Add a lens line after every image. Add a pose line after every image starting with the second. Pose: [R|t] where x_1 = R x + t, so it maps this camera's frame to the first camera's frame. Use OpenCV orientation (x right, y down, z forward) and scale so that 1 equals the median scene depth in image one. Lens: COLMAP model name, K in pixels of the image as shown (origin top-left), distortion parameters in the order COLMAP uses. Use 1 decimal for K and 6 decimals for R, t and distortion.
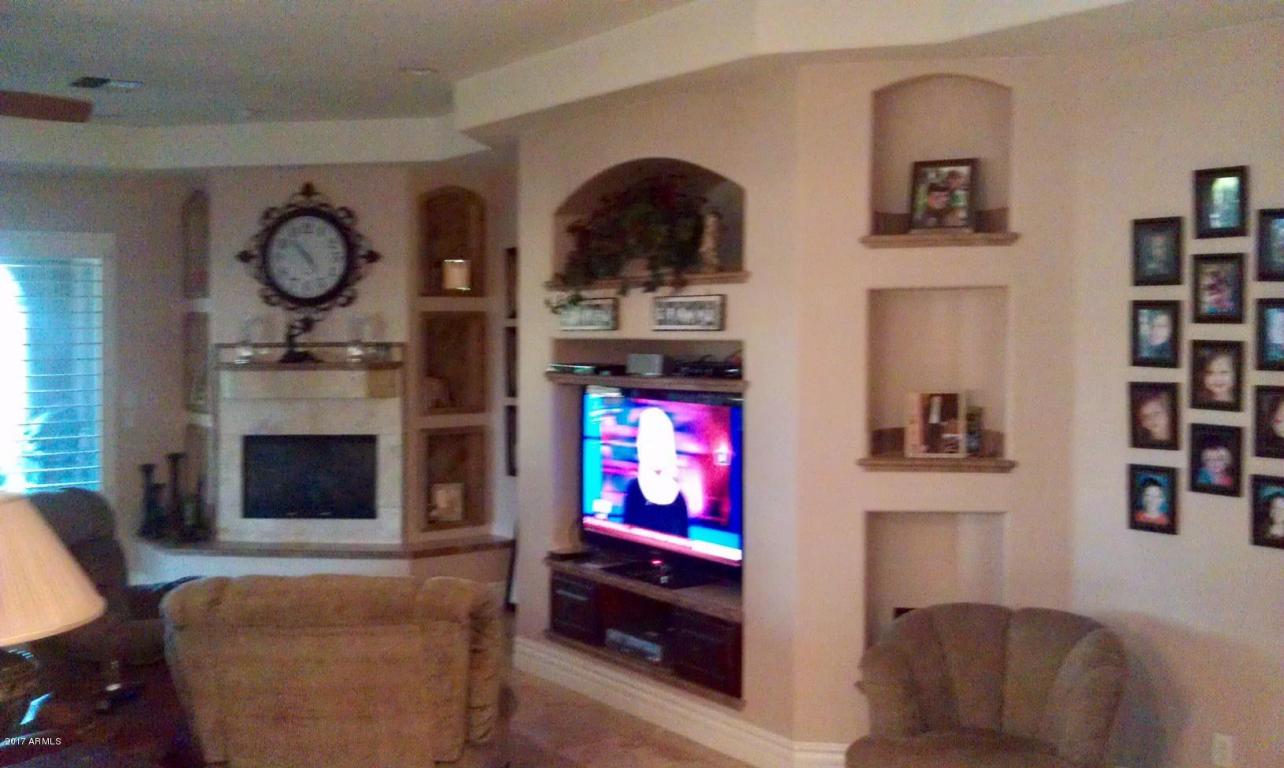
lens RADIAL K [[1287.3, 0, 650.0], [0, 1287.3, 354.6], [0, 0, 1]] dist [0.139927, -0.509558]
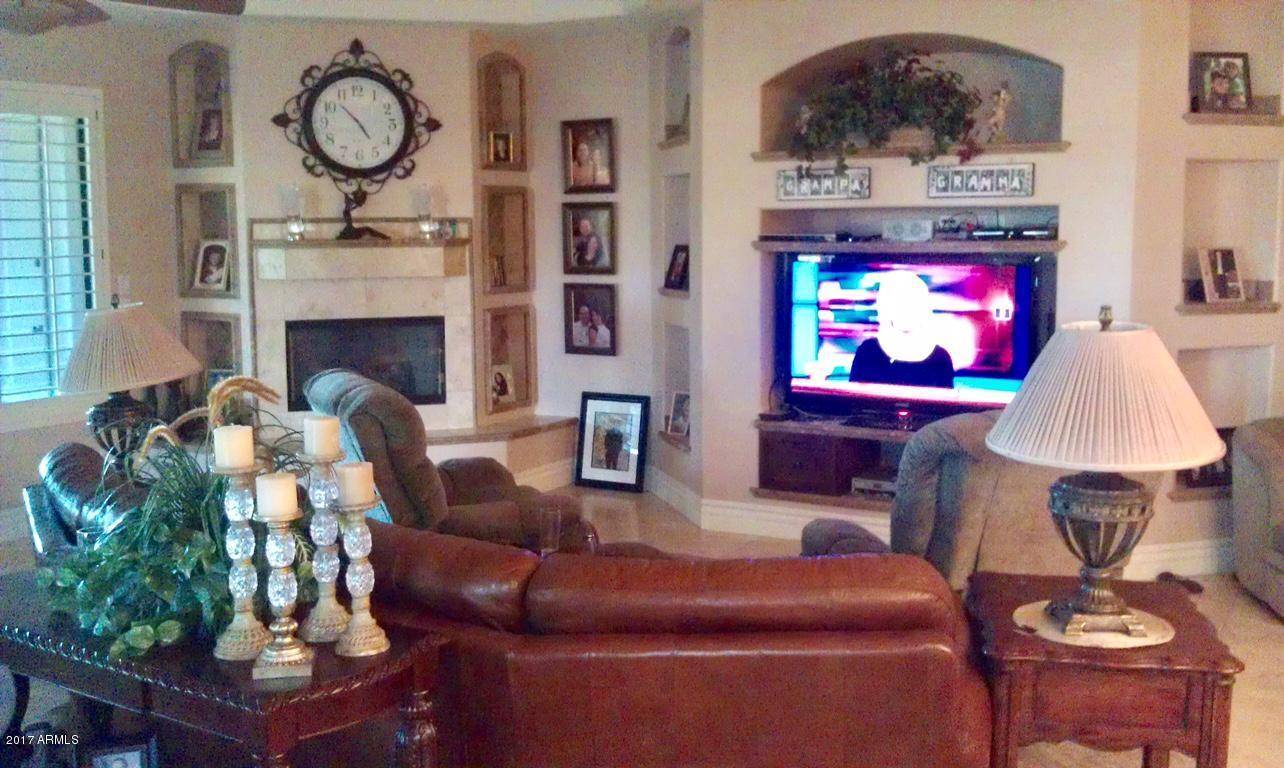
lens RADIAL K [[1287.3, 0, 650.0], [0, 1287.3, 354.6], [0, 0, 1]] dist [0.139927, -0.509558]
pose [[0.909955, -0.043772, 0.412391, -0.463299], [0.010708, 0.996562, 0.082150, 0.014309], [-0.414569, -0.070337, 0.907295, 0.077245]]
